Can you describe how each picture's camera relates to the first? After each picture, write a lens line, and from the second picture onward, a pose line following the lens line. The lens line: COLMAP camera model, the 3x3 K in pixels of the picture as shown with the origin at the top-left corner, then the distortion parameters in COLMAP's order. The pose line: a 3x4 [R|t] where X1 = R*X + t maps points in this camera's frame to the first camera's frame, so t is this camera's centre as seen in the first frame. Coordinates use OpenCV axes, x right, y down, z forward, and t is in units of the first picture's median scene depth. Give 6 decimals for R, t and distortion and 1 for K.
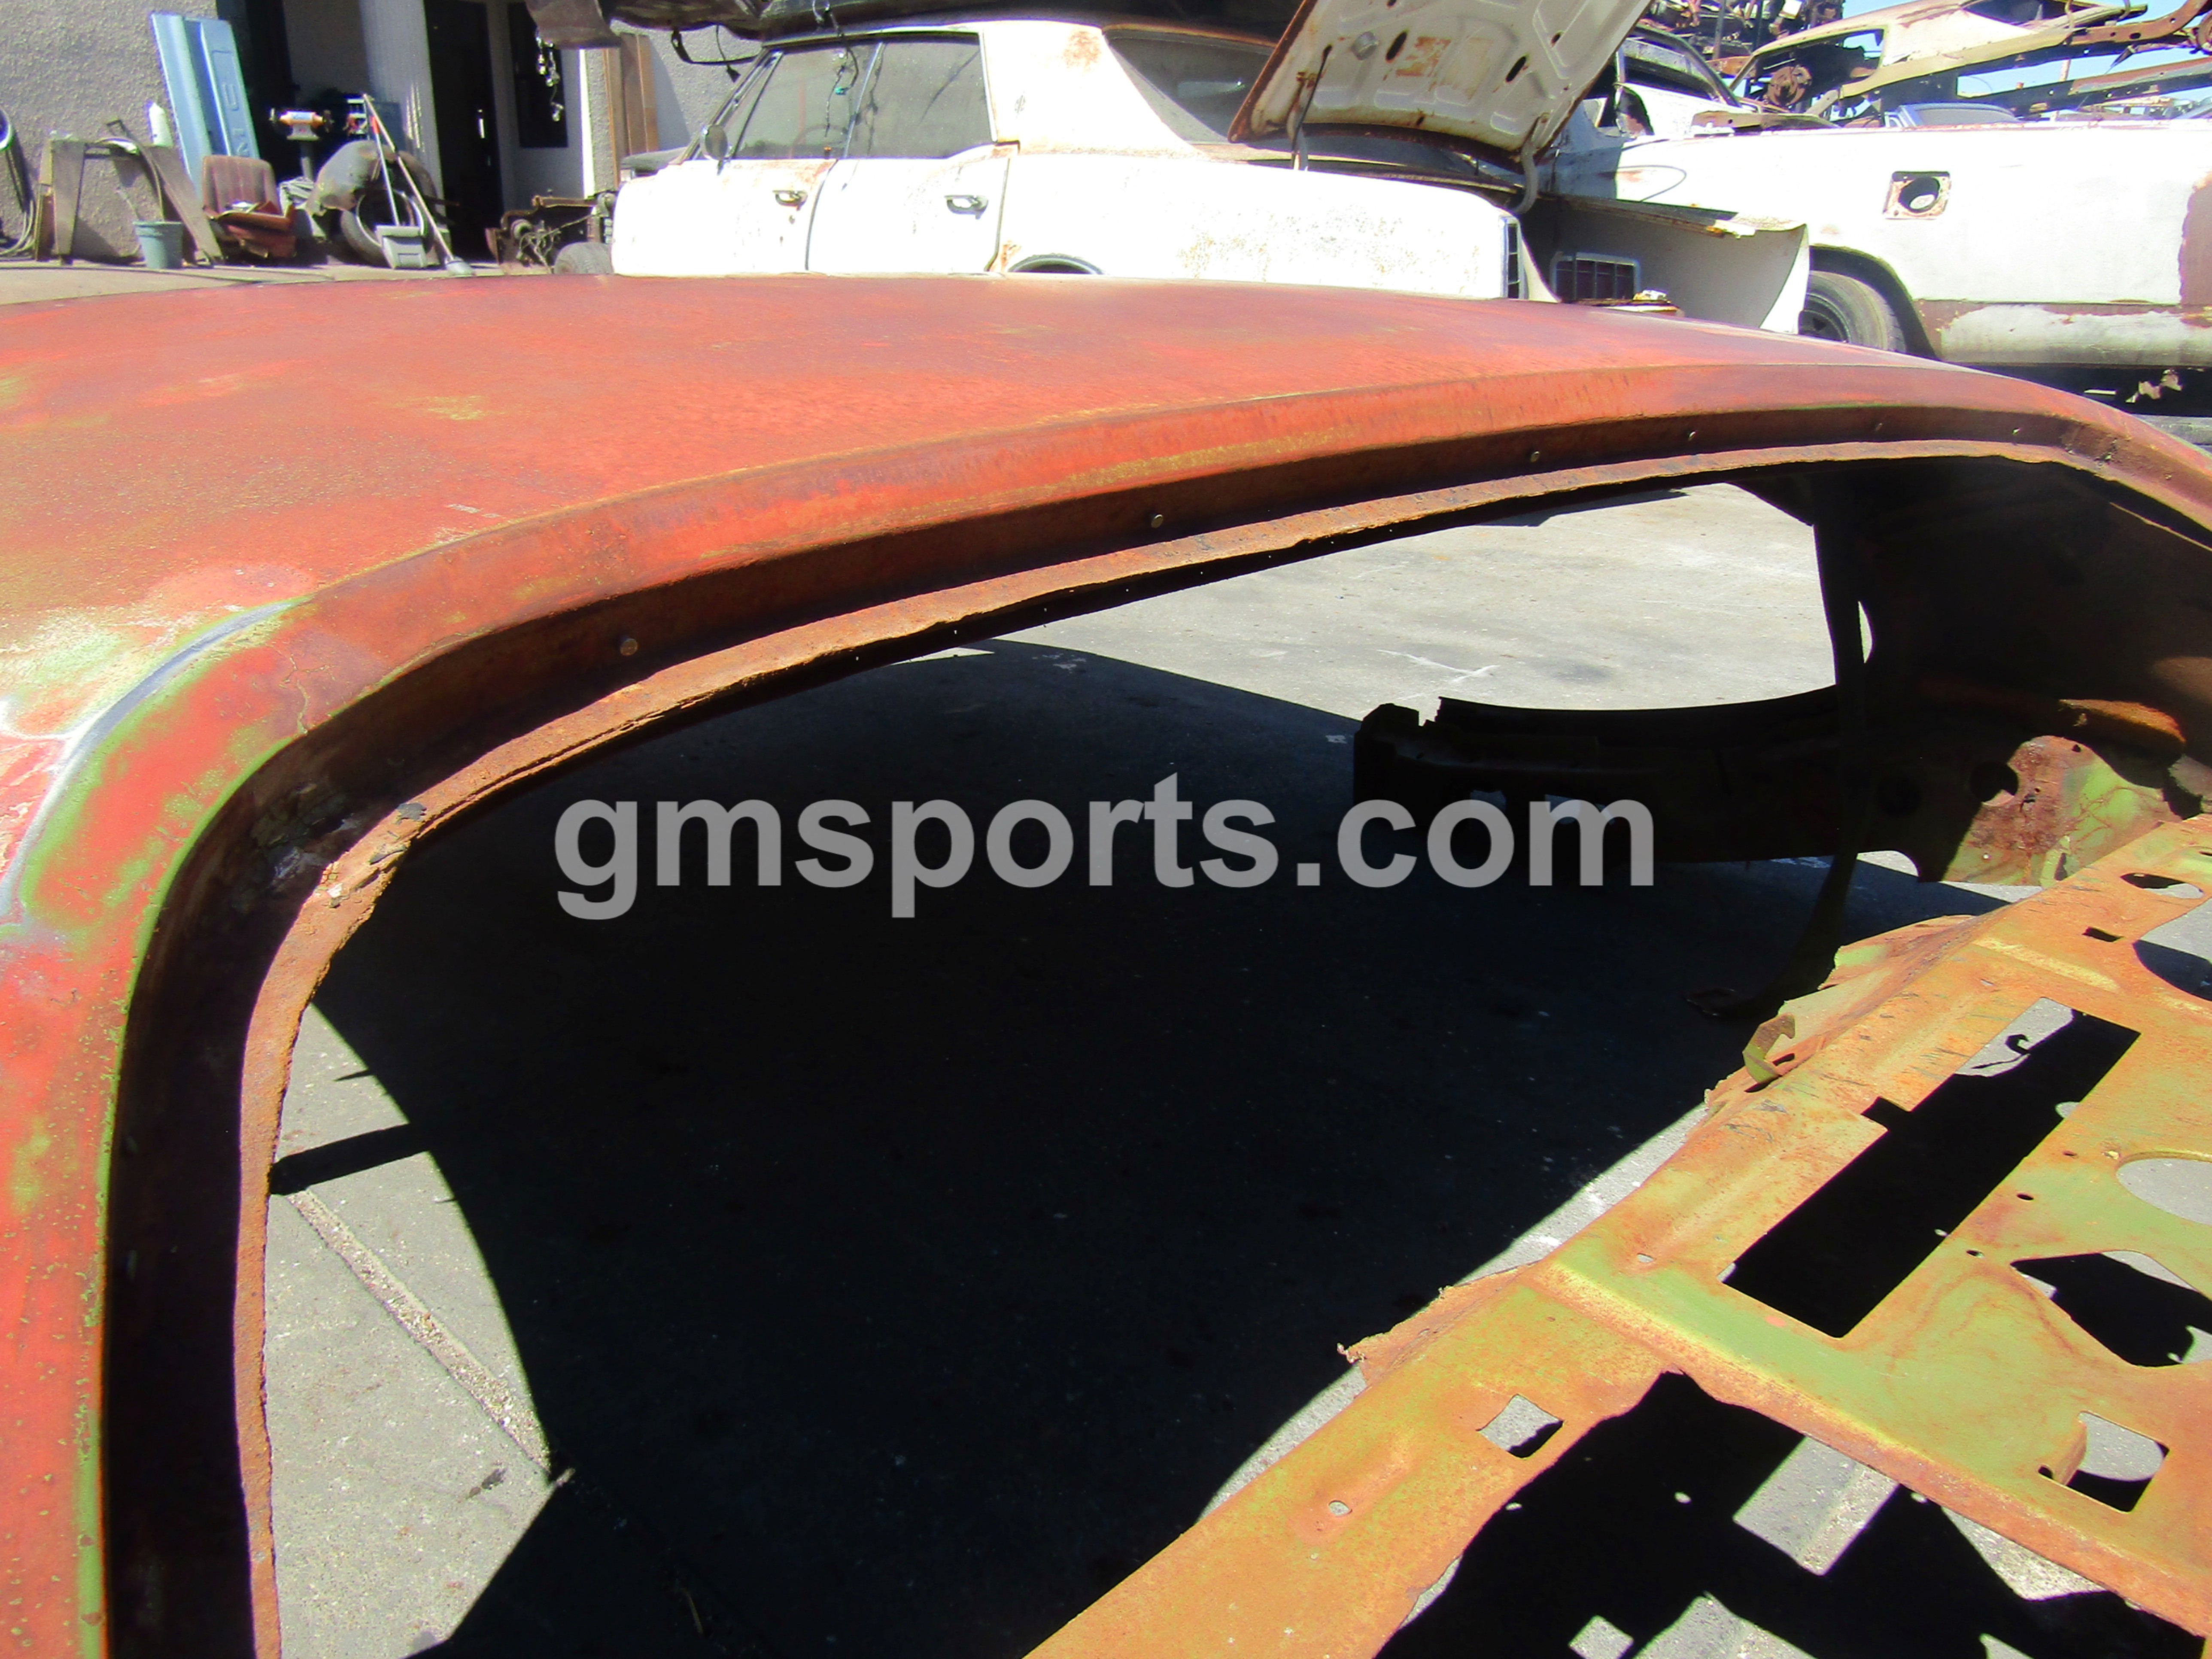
lens RADIAL K [[1569.3, 0, 1117.3], [0, 1569.3, 836.0], [0, 0, 1]] dist [-0.000080, -0.004722]
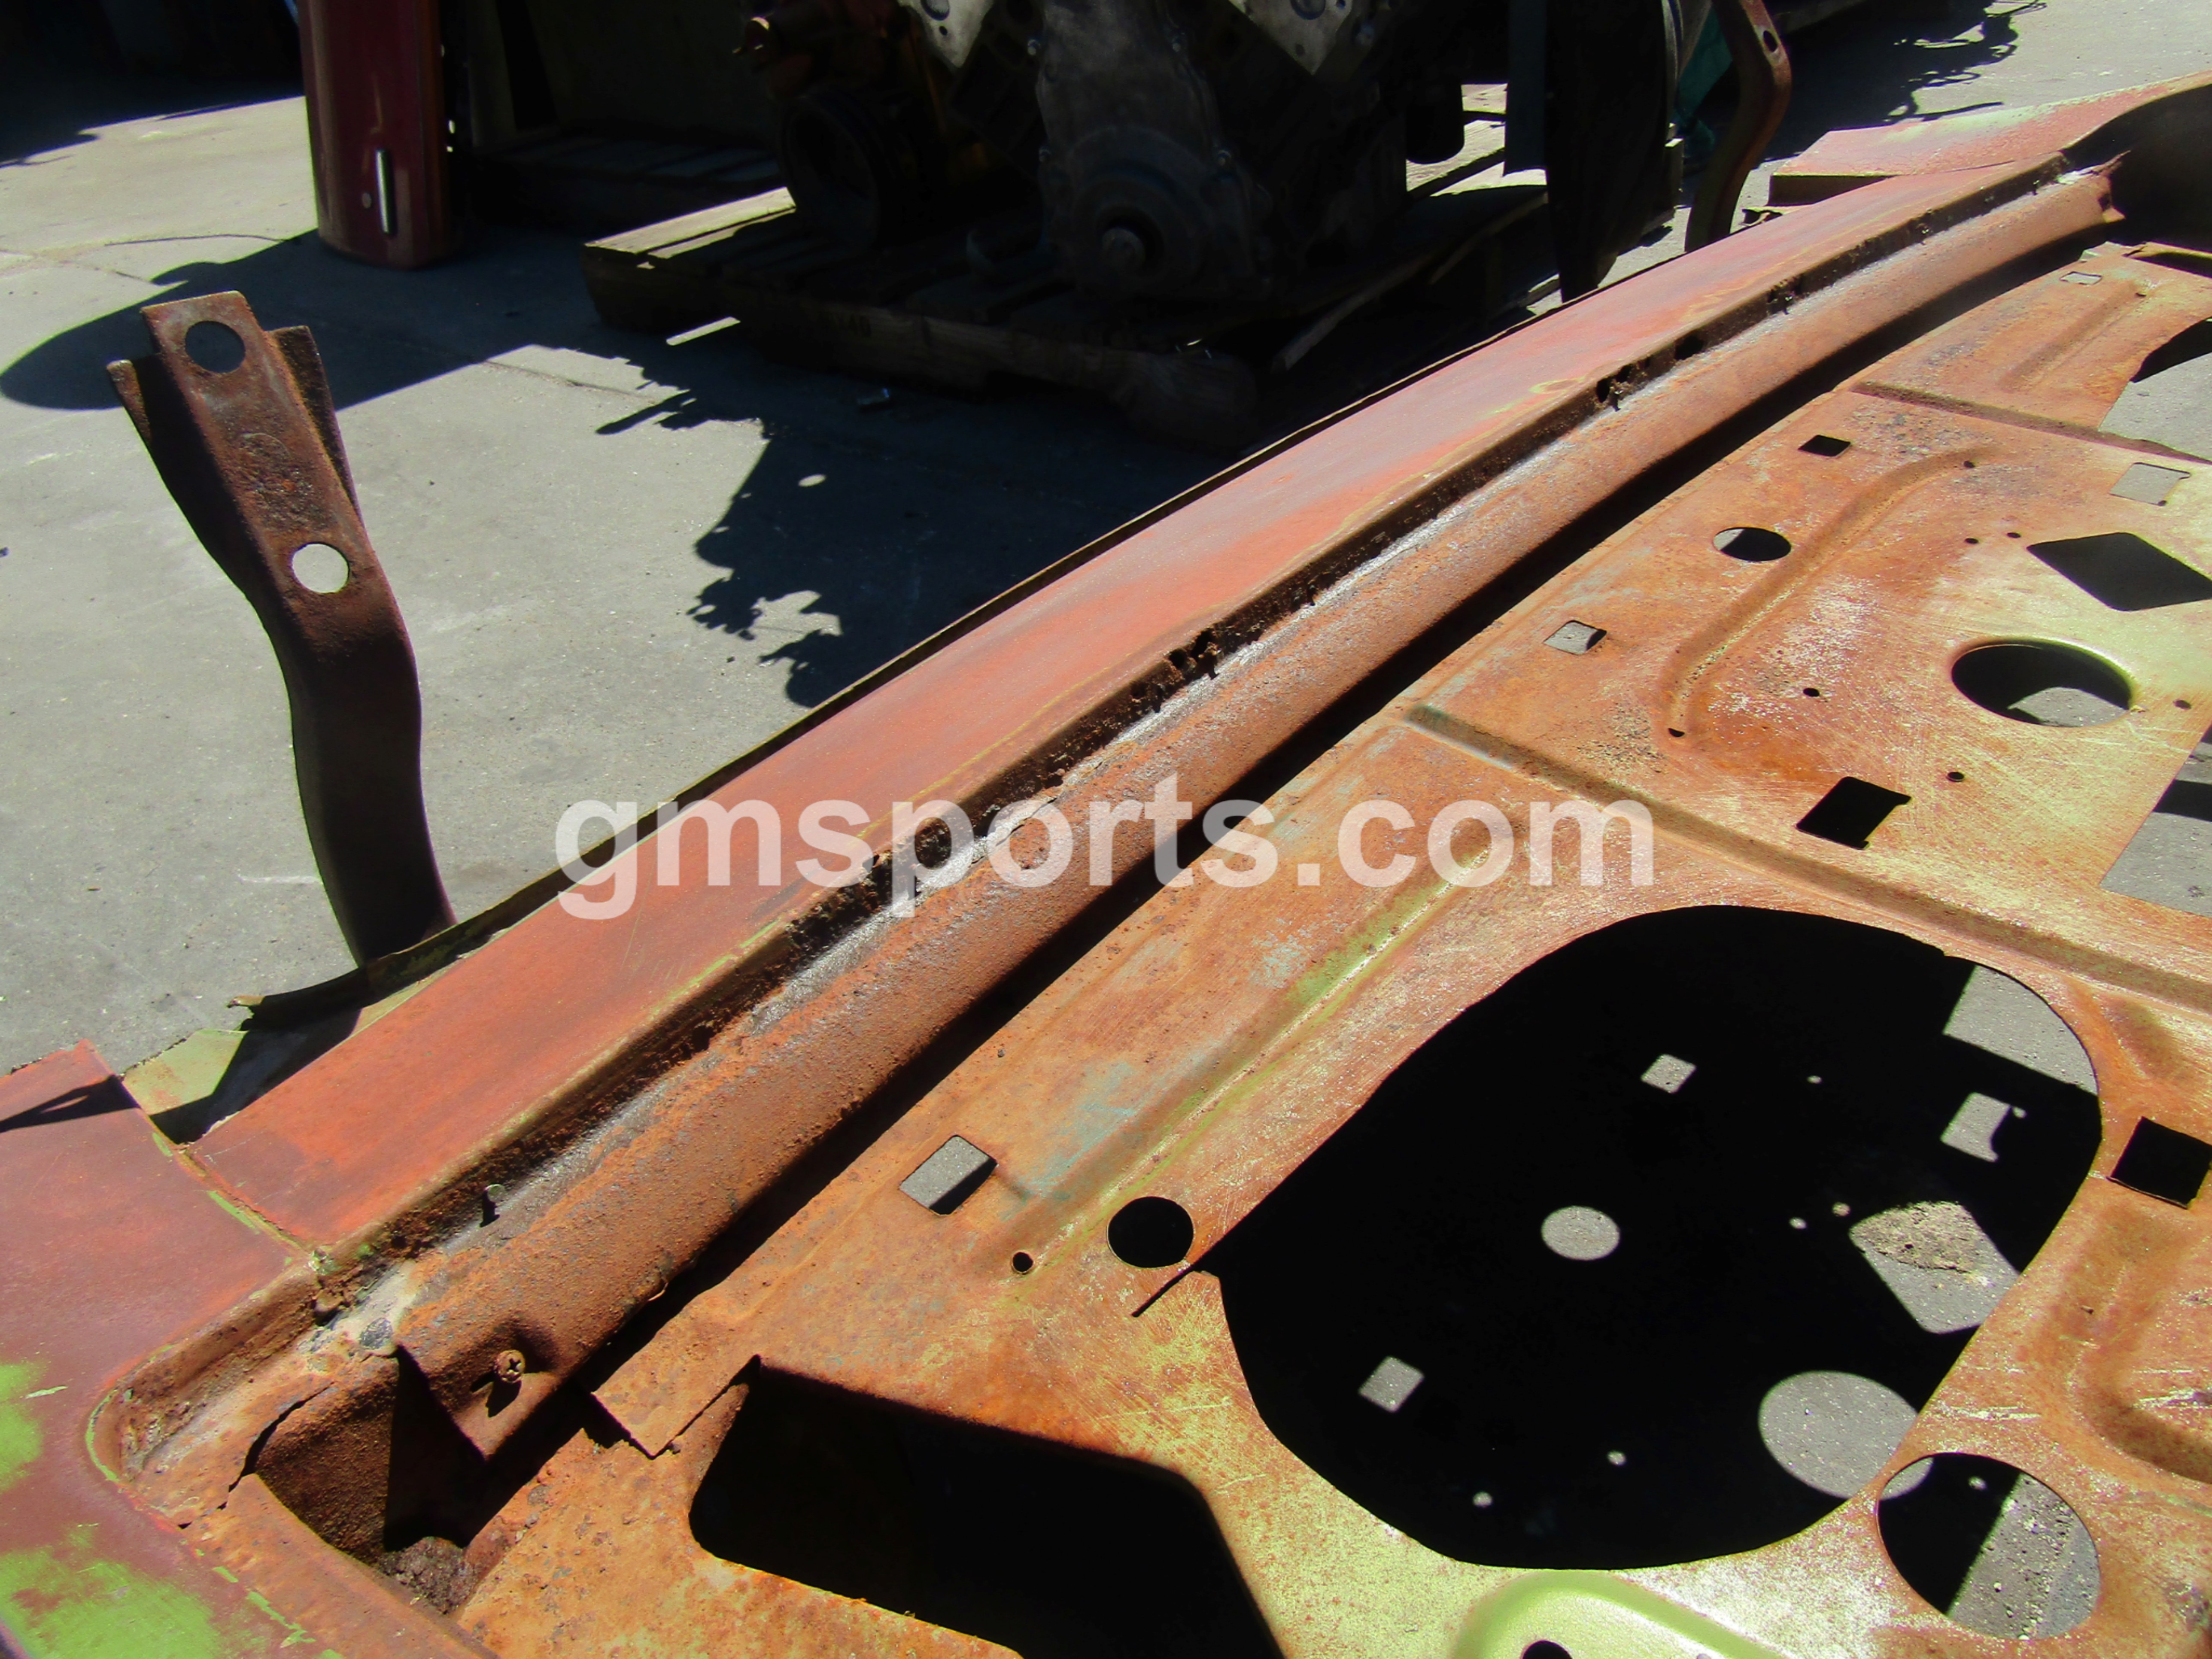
lens RADIAL K [[1569.3, 0, 1103.1], [0, 1569.3, 822.4], [0, 0, 1]] dist [-0.000080, -0.004722]
pose [[-0.995256, 0.097258, -0.002476, 0.696579], [0.055808, 0.591567, 0.804322, -0.301779], [0.079692, 0.800368, -0.594188, 0.865786]]
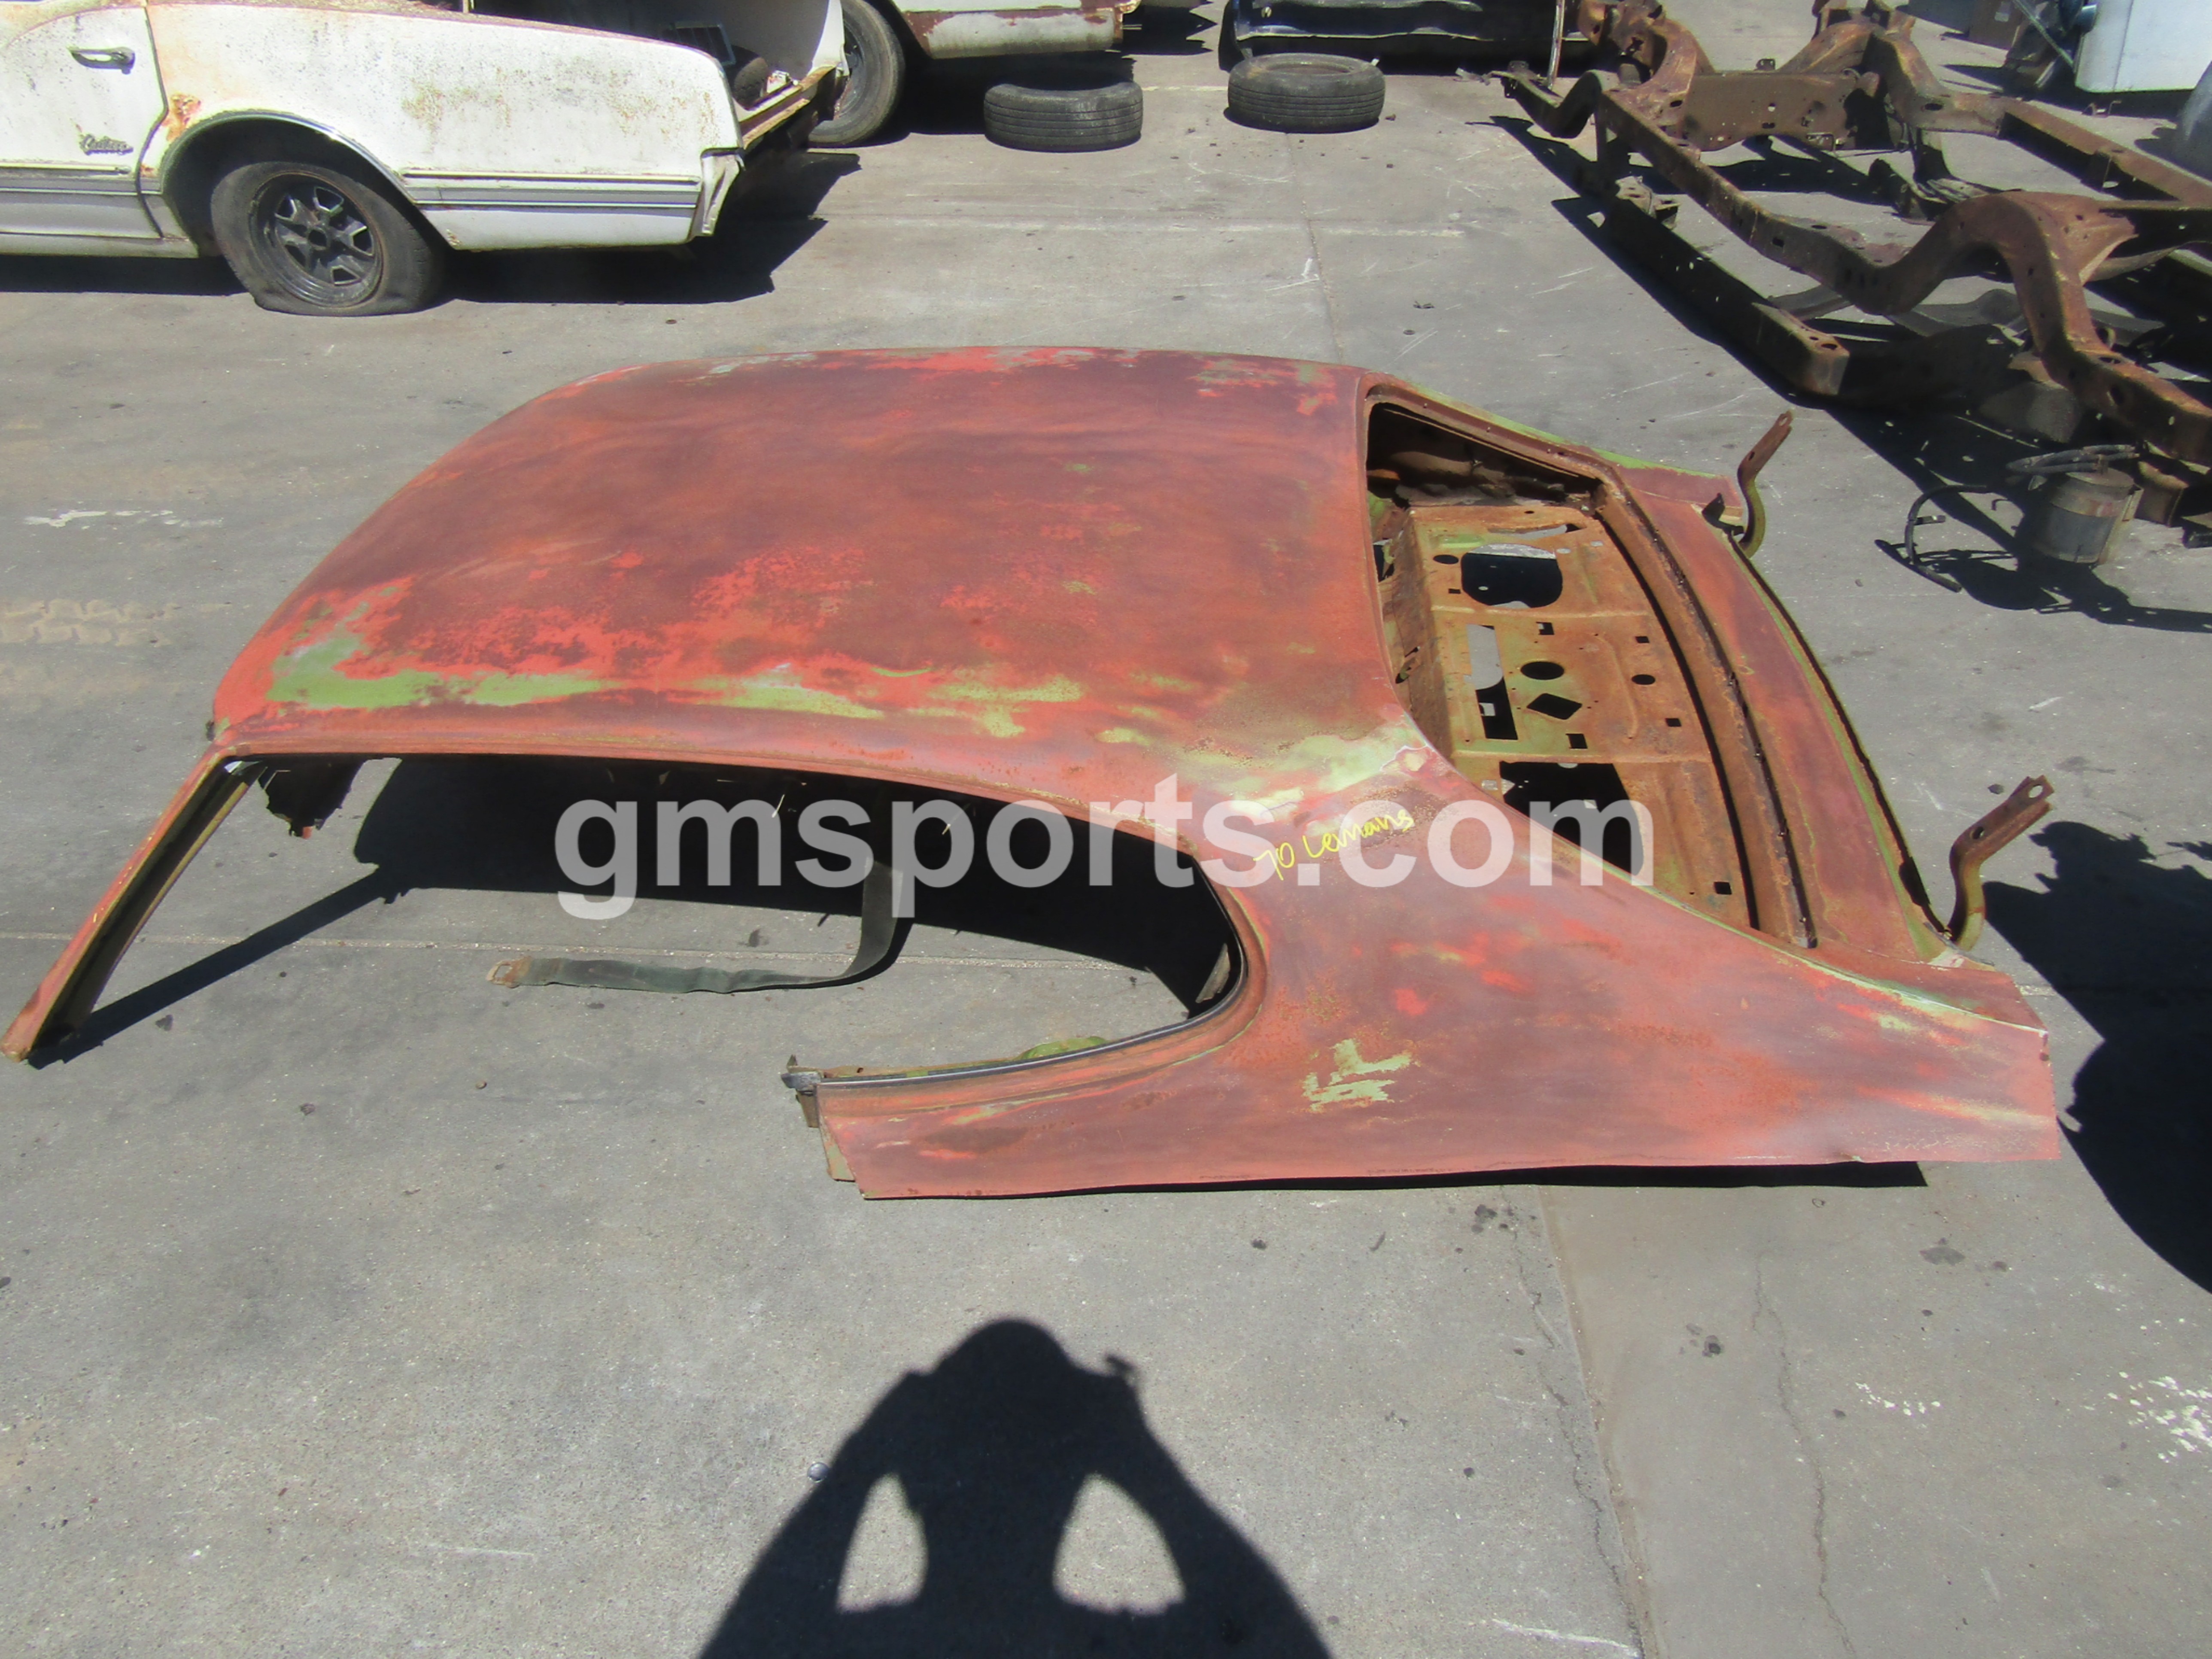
lens RADIAL K [[1569.3, 0, 1101.0], [0, 1569.3, 825.7], [0, 0, 1]] dist [-0.000080, -0.004722]
pose [[0.756267, -0.399392, 0.518214, -1.181549], [0.249863, 0.908331, 0.335415, -0.514478], [-0.604672, -0.124181, 0.786734, -0.733952]]
